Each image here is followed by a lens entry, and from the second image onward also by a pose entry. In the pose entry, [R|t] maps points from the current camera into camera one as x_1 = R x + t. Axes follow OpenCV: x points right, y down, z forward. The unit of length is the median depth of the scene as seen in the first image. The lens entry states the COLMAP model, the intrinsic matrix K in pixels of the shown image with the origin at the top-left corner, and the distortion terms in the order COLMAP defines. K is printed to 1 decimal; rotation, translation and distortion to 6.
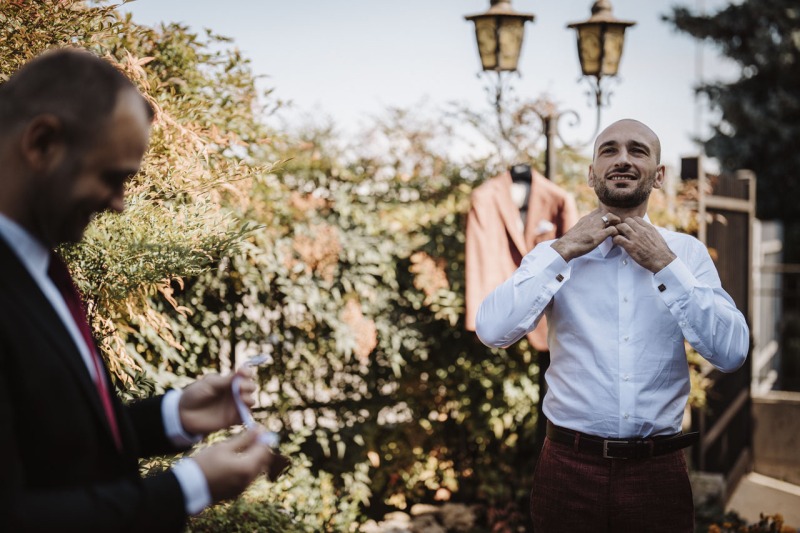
lens RADIAL K [[1100.8, 0, 397.2], [0, 1100.8, 270.0], [0, 0, 1]] dist [0.058523, 0.000000]
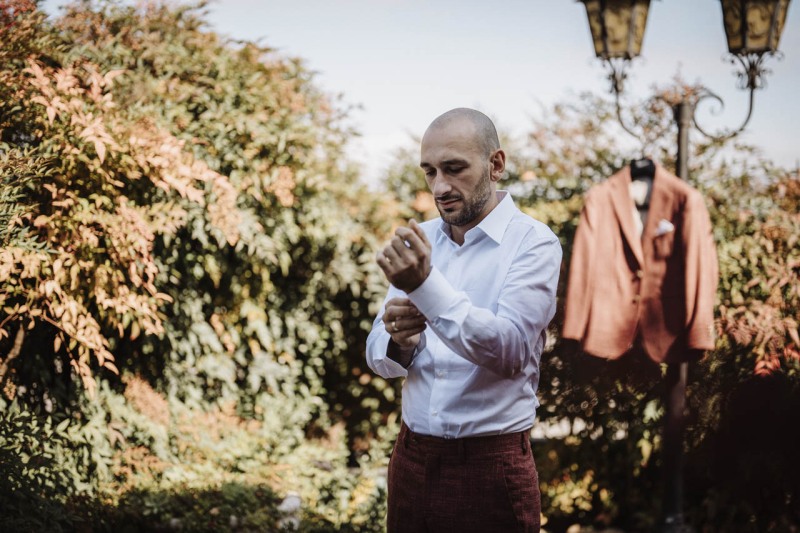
lens RADIAL K [[1100.8, 0, 401.5], [0, 1100.8, 267.1], [0, 0, 1]] dist [0.058523, 0.000000]
pose [[0.859288, 0.014470, -0.511288, 0.400412], [-0.023909, 0.999643, -0.011890, 0.008843], [0.510934, 0.022441, 0.859327, 0.121046]]
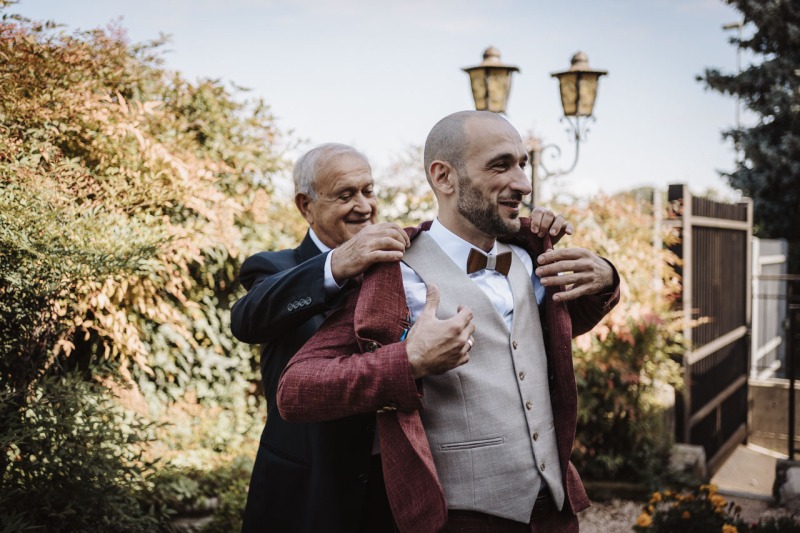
lens RADIAL K [[831.7, 0, 401.1], [0, 831.7, 269.5], [0, 0, 1]] dist [0.053073, 0.000000]
pose [[0.991569, 0.006603, -0.129410, 0.112255], [-0.007283, 0.999962, -0.004786, -0.001544], [0.129374, 0.005688, 0.991580, 0.068803]]
